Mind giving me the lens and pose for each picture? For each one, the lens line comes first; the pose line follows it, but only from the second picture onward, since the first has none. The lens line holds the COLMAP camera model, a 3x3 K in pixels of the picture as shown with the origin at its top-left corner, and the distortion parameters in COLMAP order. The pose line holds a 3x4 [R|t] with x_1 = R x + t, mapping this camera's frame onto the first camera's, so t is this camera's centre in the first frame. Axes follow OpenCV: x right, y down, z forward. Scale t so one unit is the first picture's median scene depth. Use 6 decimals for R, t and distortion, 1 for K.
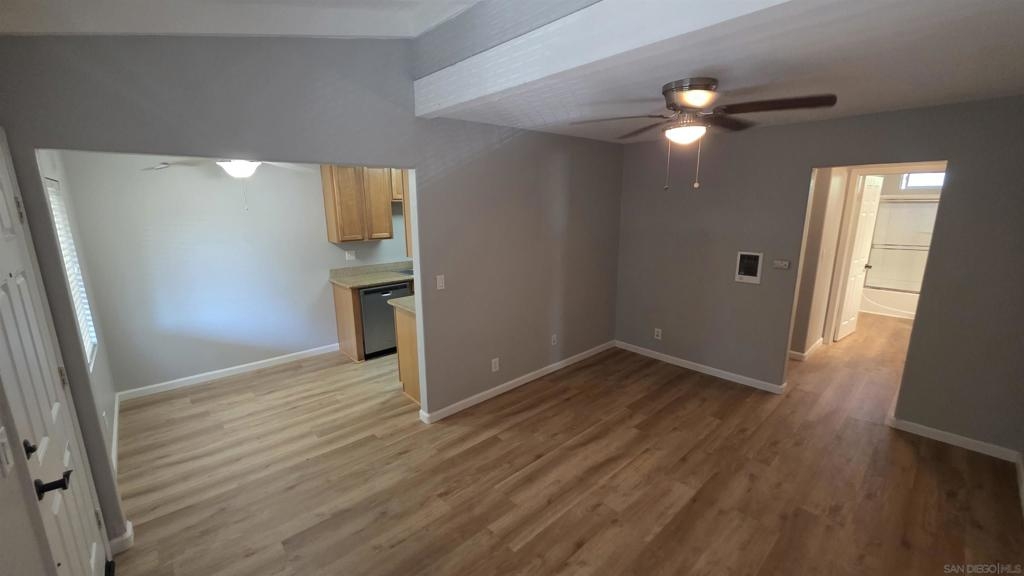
lens RADIAL K [[410.6, 0, 520.2], [0, 410.6, 288.8], [0, 0, 1]] dist [0.003554, 0.000841]
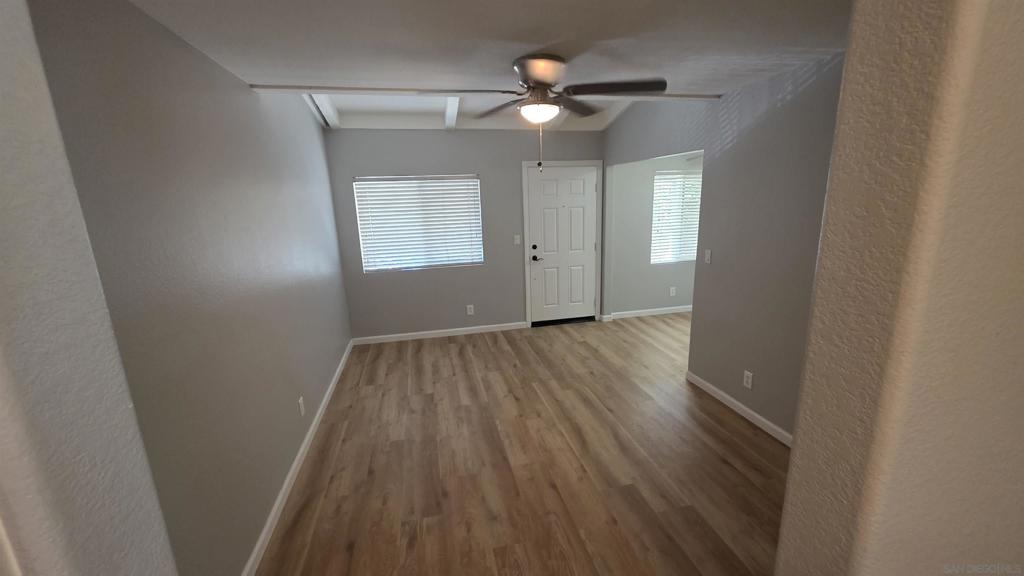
lens RADIAL K [[410.6, 0, 513.7], [0, 410.6, 293.3], [0, 0, 1]] dist [0.003554, 0.000841]
pose [[-0.503441, 0.222989, -0.834759, 0.882876], [-0.145755, 0.930360, 0.336432, -0.196602], [0.851647, 0.291044, -0.435880, 0.981527]]
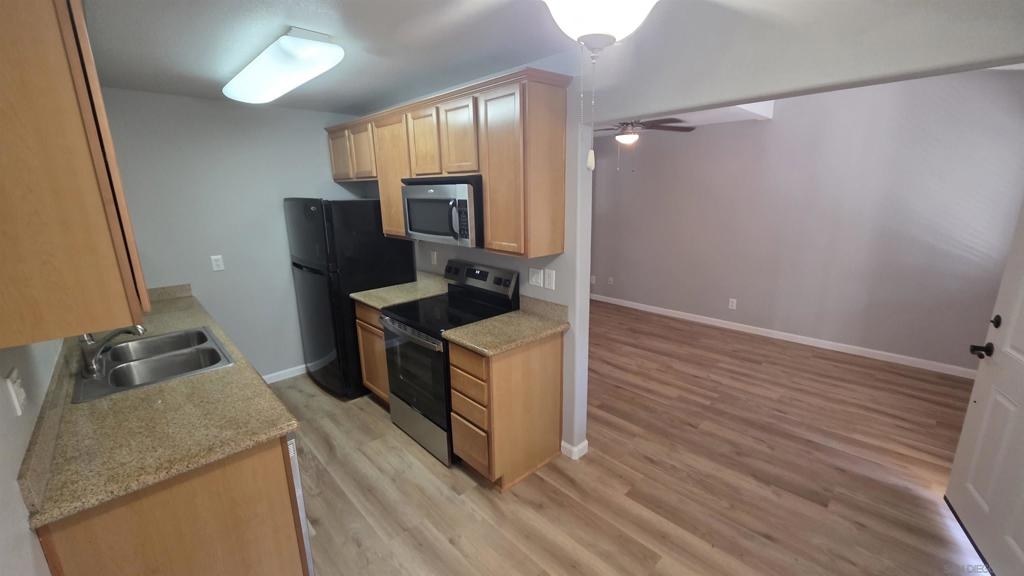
lens RADIAL K [[410.6, 0, 513.8], [0, 410.6, 280.5], [0, 0, 1]] dist [0.003554, 0.000841]
pose [[-0.016285, -0.209053, 0.977769, -0.898355], [0.218323, 0.953558, 0.207513, -0.178277], [-0.975741, 0.216849, 0.030112, 0.999678]]
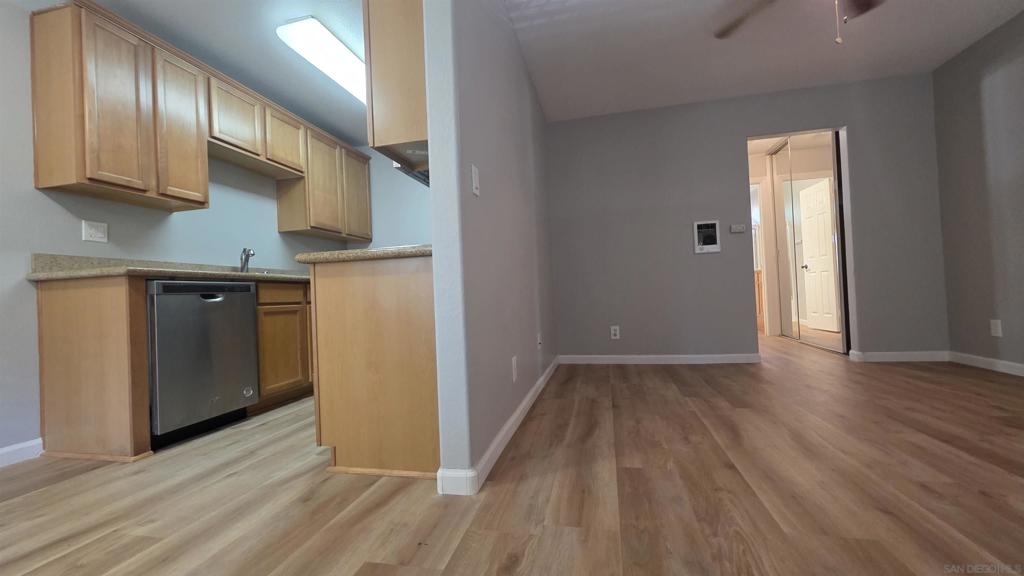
lens RADIAL K [[410.6, 0, 518.6], [0, 410.6, 288.0], [0, 0, 1]] dist [0.003554, 0.000841]
pose [[0.822179, -0.023060, 0.568761, -0.406969], [0.158142, 0.969099, -0.189313, 0.199600], [-0.546820, 0.245594, 0.800419, 0.552549]]
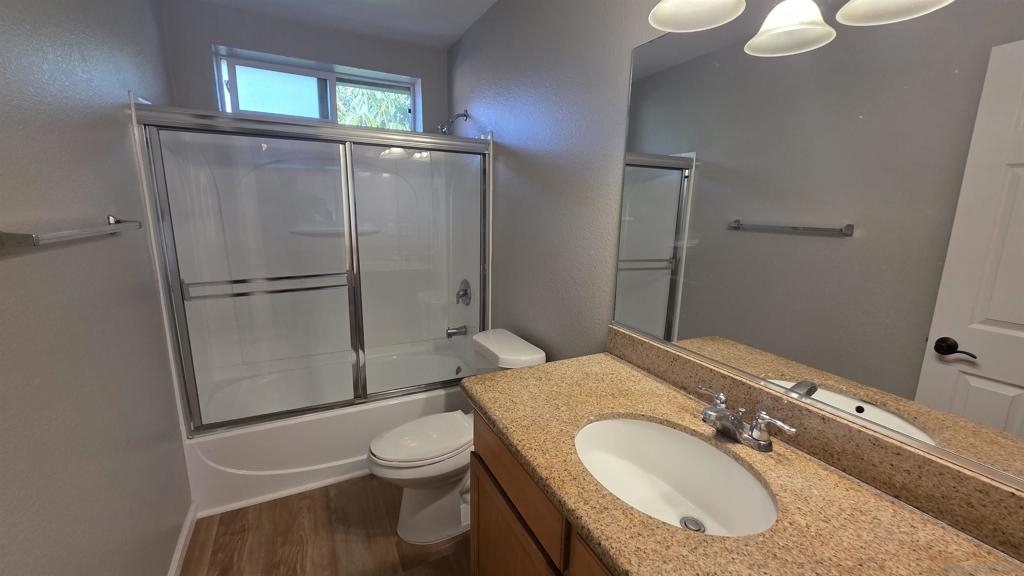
lens RADIAL K [[410.6, 0, 514.6], [0, 410.6, 290.0], [0, 0, 1]] dist [0.003554, 0.000841]
pose [[0.271762, -0.183815, 0.944647, 1.222038], [0.183837, 0.973429, 0.136528, -0.191583], [-0.944642, 0.136558, 0.298333, 1.318647]]
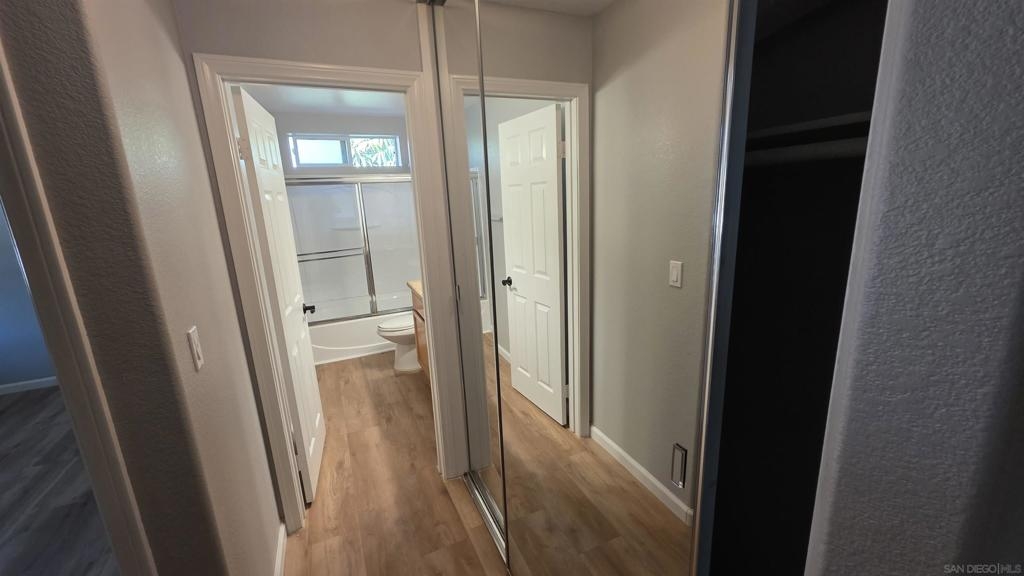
lens RADIAL K [[410.6, 0, 513.9], [0, 410.6, 295.1], [0, 0, 1]] dist [0.003554, 0.000841]
pose [[0.305848, -0.235351, 0.922533, 0.737225], [0.238470, 0.957015, 0.165088, -0.140455], [-0.921732, 0.169505, 0.348825, 0.935914]]
